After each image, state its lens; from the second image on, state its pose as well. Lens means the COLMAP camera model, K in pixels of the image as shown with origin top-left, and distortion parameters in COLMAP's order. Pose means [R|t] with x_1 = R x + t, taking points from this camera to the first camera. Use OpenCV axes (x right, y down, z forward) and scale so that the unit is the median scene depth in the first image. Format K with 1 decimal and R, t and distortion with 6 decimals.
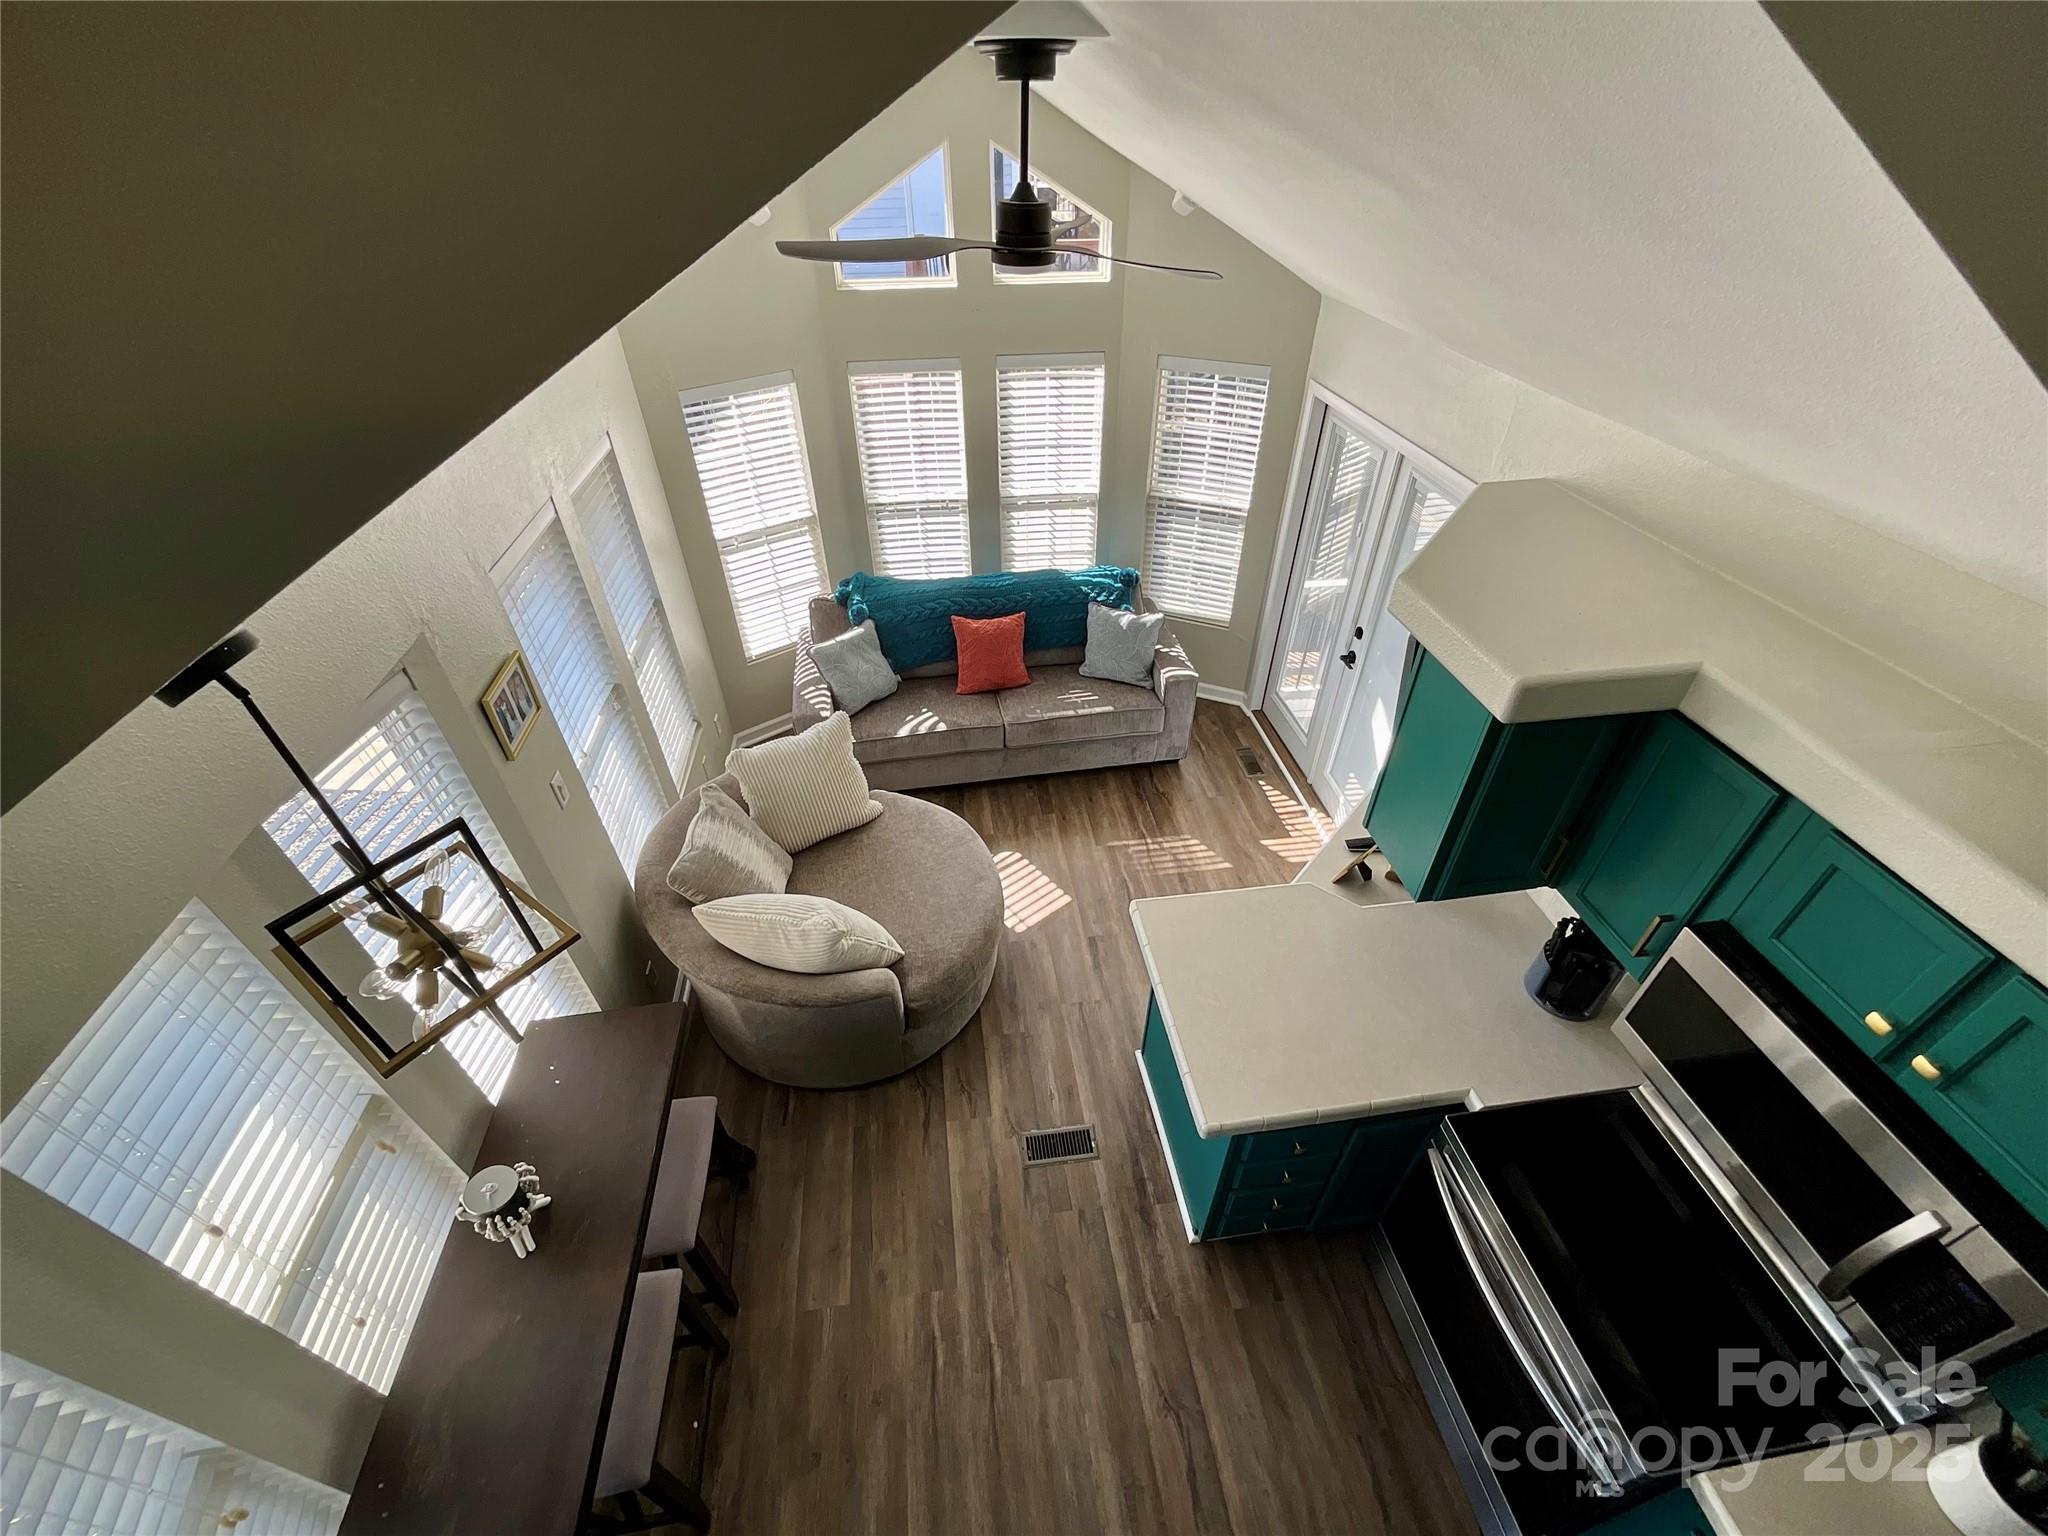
lens RADIAL K [[825.8, 0, 1024.0], [0, 825.8, 768.0], [0, 0, 1]] dist [-0.001441, 0.000703]
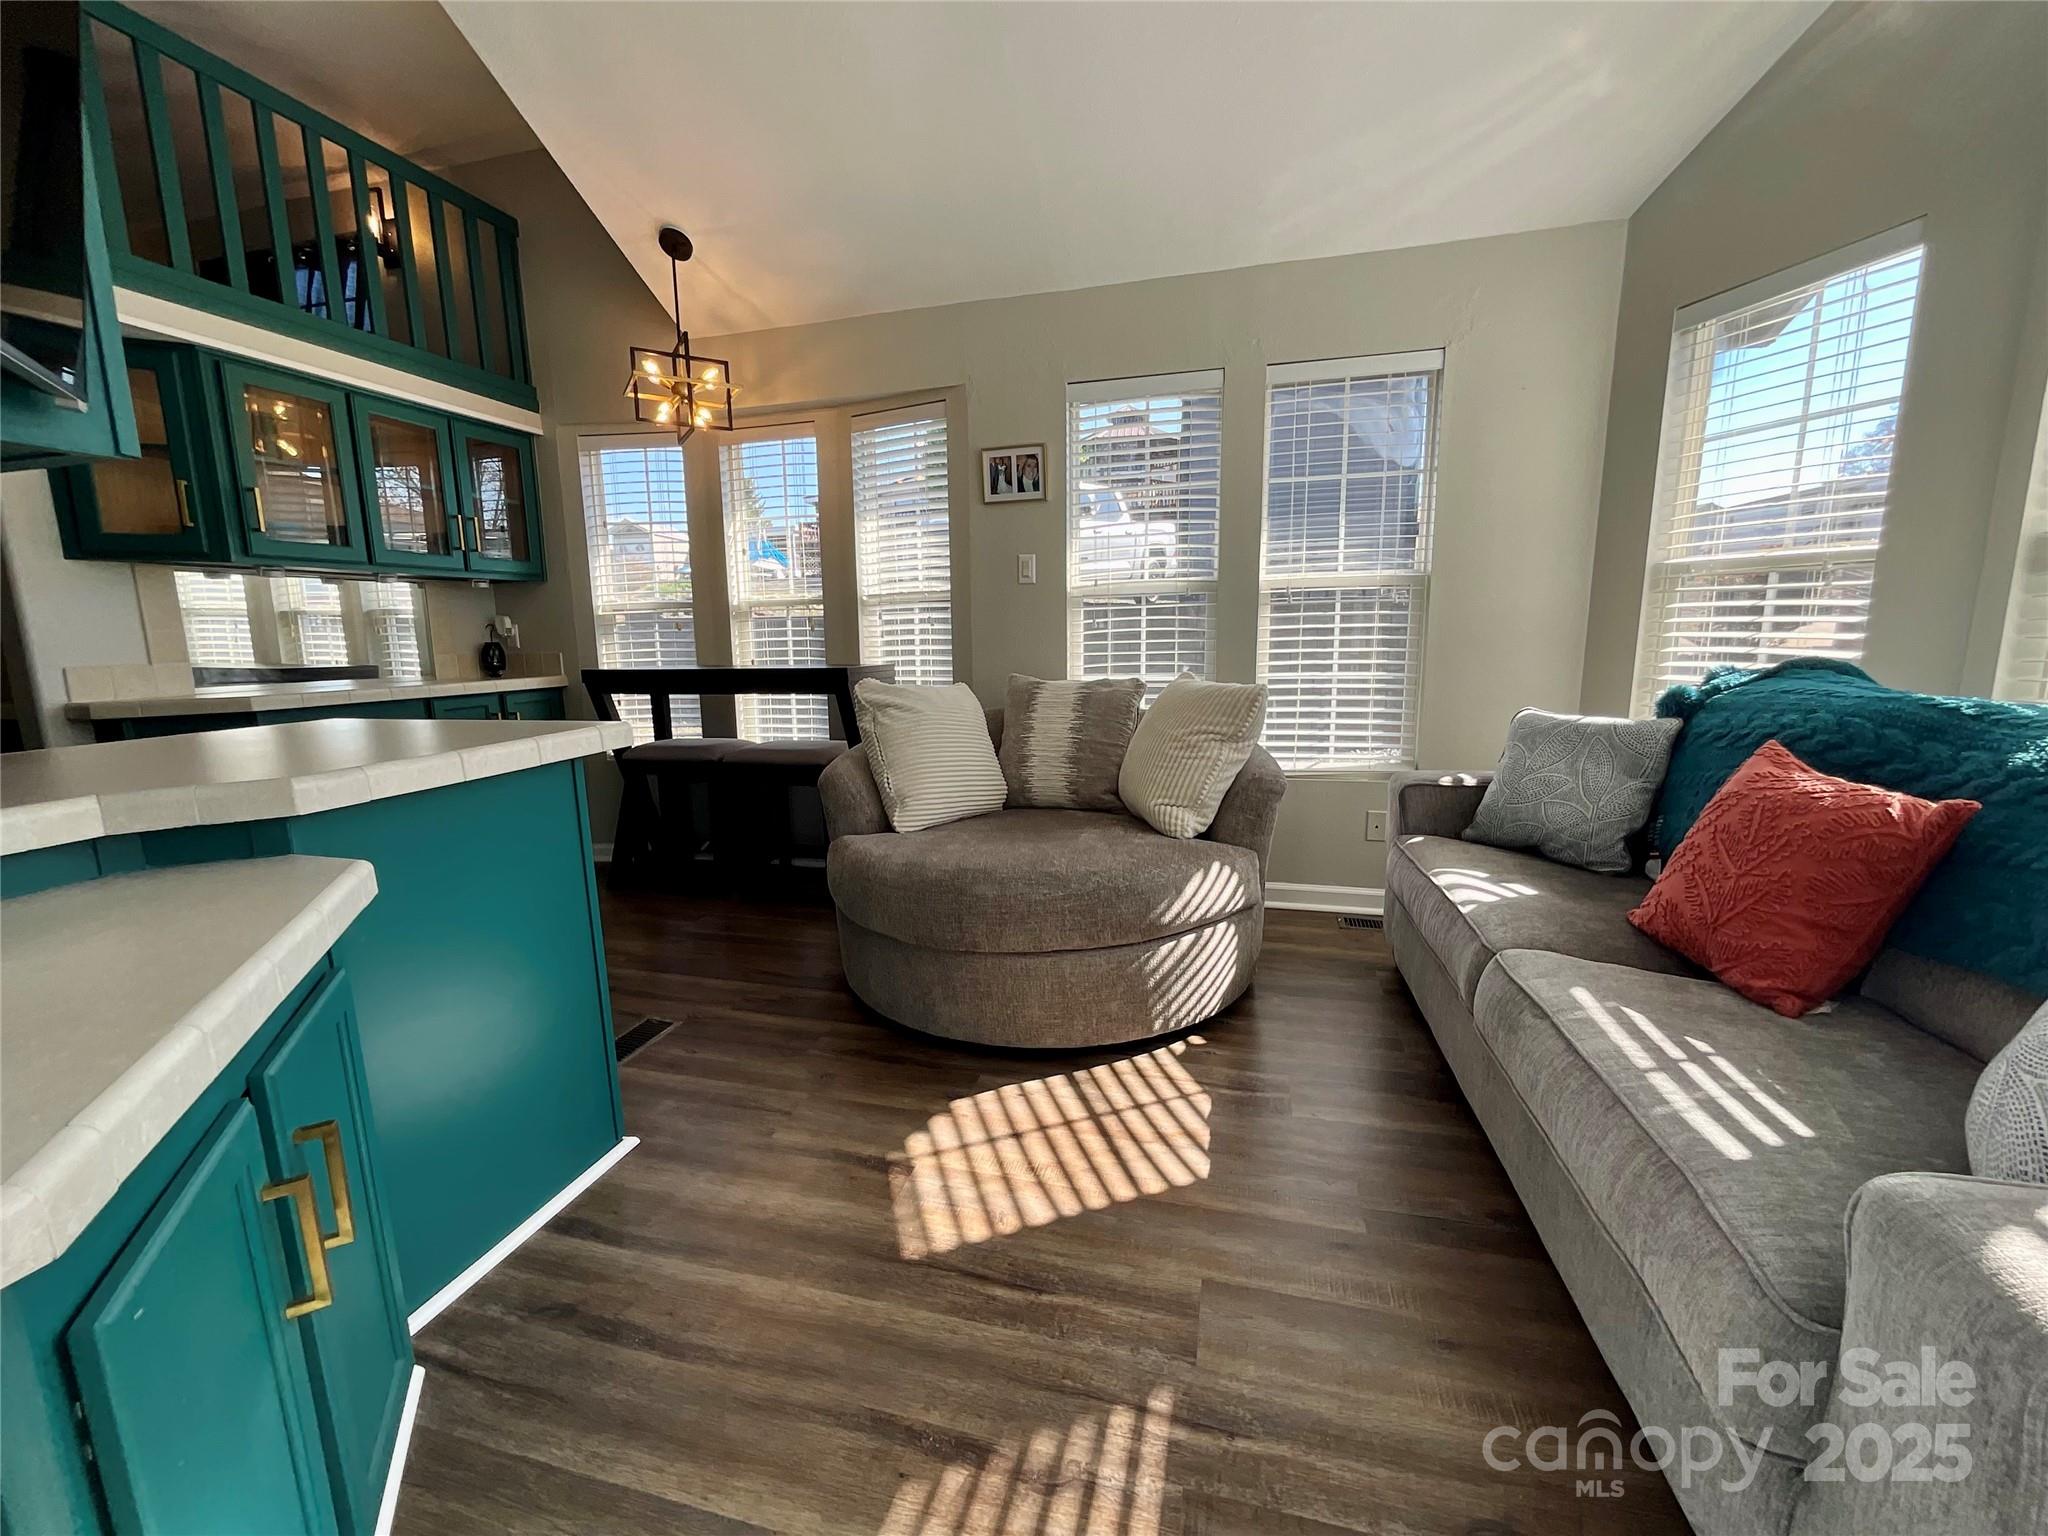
lens RADIAL K [[825.8, 0, 1024.0], [0, 825.8, 768.0], [0, 0, 1]] dist [-0.001441, 0.000703]
pose [[-0.389353, 0.168523, -0.905541, 0.494513], [-0.565186, 0.732573, 0.379344, -0.180594], [0.727303, 0.659498, -0.189983, 1.164491]]
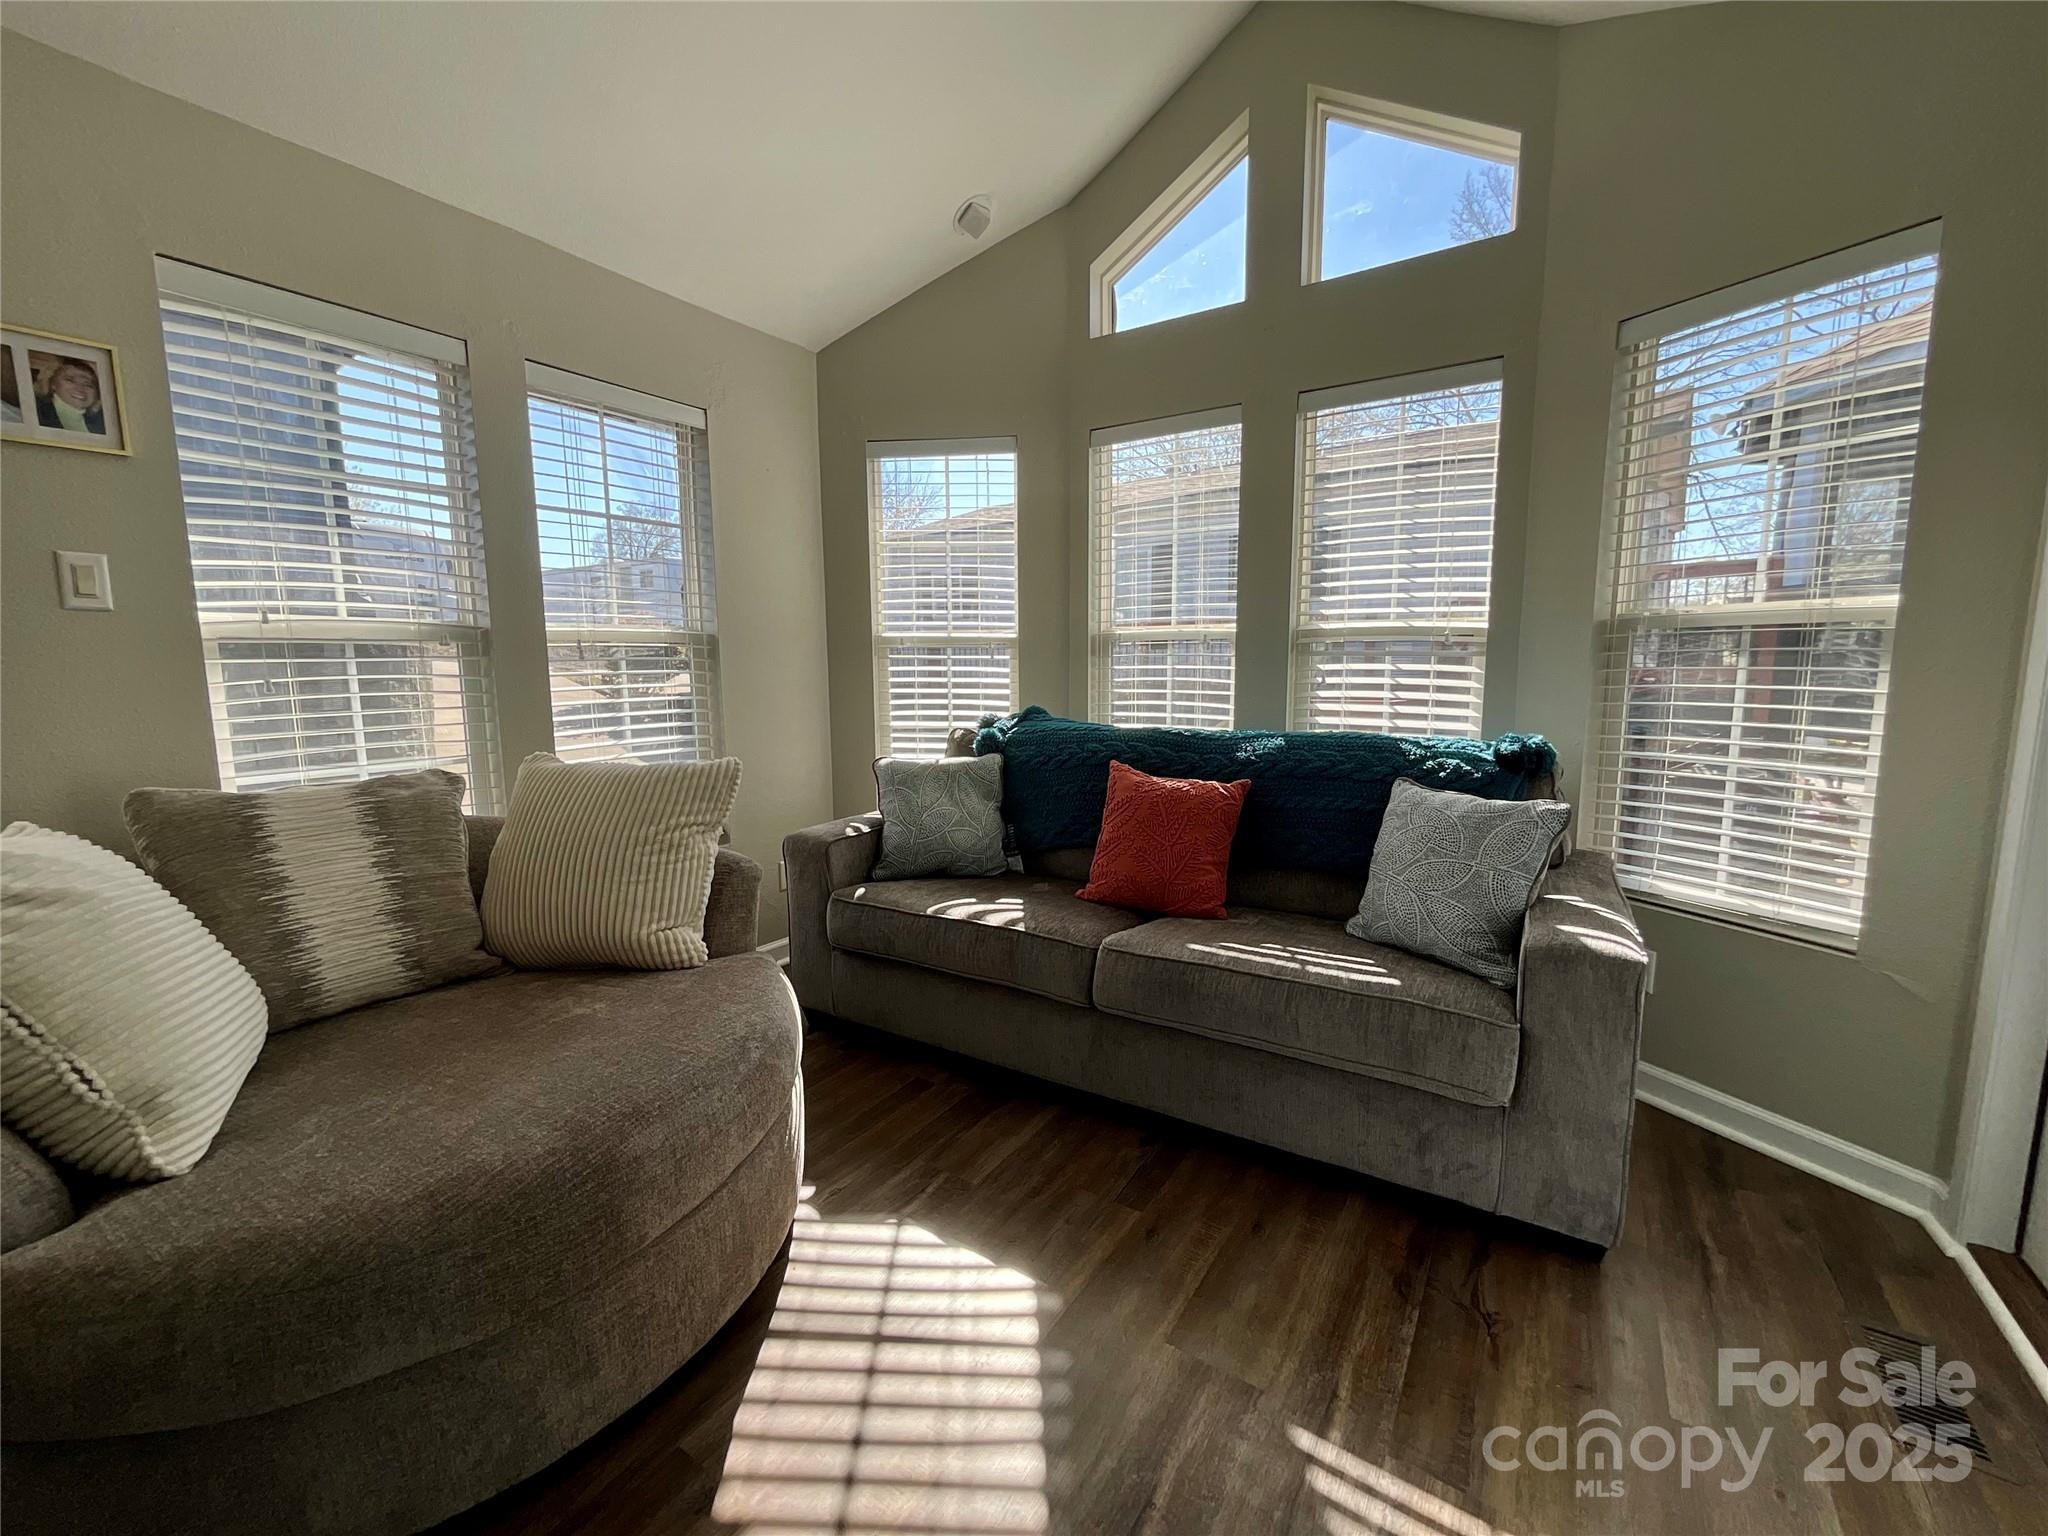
lens RADIAL K [[825.8, 0, 1024.0], [0, 825.8, 768.0], [0, 0, 1]] dist [-0.001441, 0.000703]
pose [[0.754315, 0.086948, -0.650730, 0.312125], [-0.413882, 0.832393, -0.368543, 0.064913], [0.509619, 0.547323, 0.663872, 0.835741]]
